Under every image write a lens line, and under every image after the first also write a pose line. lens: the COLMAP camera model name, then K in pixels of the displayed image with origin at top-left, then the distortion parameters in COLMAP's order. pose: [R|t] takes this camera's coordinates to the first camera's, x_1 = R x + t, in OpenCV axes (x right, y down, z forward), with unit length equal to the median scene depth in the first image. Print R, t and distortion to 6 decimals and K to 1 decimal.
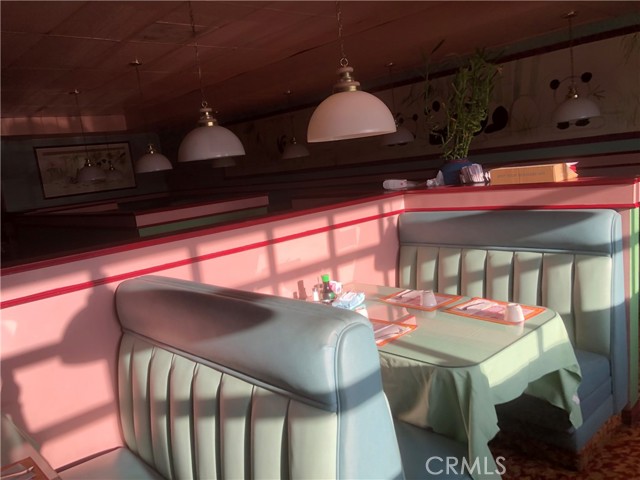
lens RADIAL K [[523.3, 0, 303.9], [0, 523.3, 222.0], [0, 0, 1]] dist [0.022430, -0.010028]
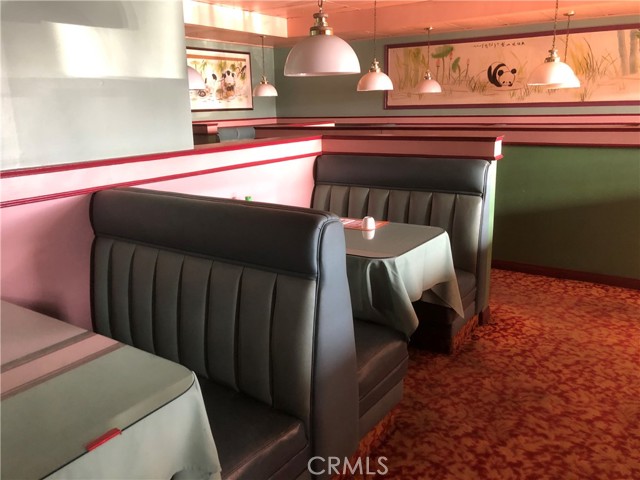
lens RADIAL K [[523.3, 0, 320.7], [0, 523.3, 233.7], [0, 0, 1]] dist [0.022430, -0.010028]
pose [[0.963307, 0.029860, 0.266734, -0.479666], [-0.060681, 0.992290, 0.108064, 0.040802], [-0.261451, -0.120284, 0.957693, 0.136233]]
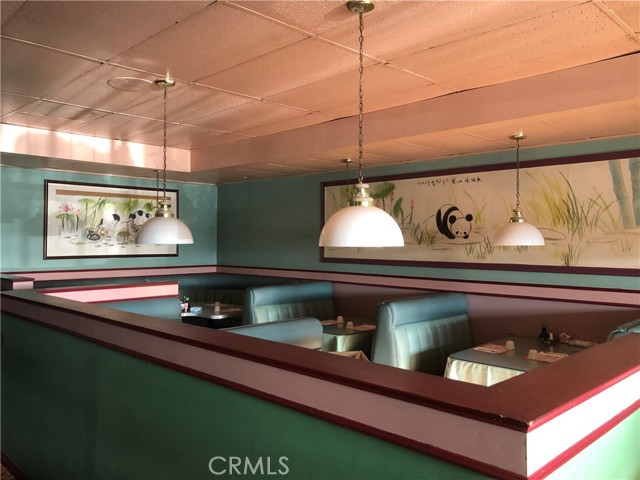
lens RADIAL K [[523.3, 0, 319.7], [0, 523.3, 236.1], [0, 0, 1]] dist [0.022430, -0.010028]
pose [[0.990831, 0.119366, 0.063293, -0.195907], [-0.110665, 0.985756, -0.126642, -0.025720], [-0.077508, 0.118476, 0.989927, 0.313852]]
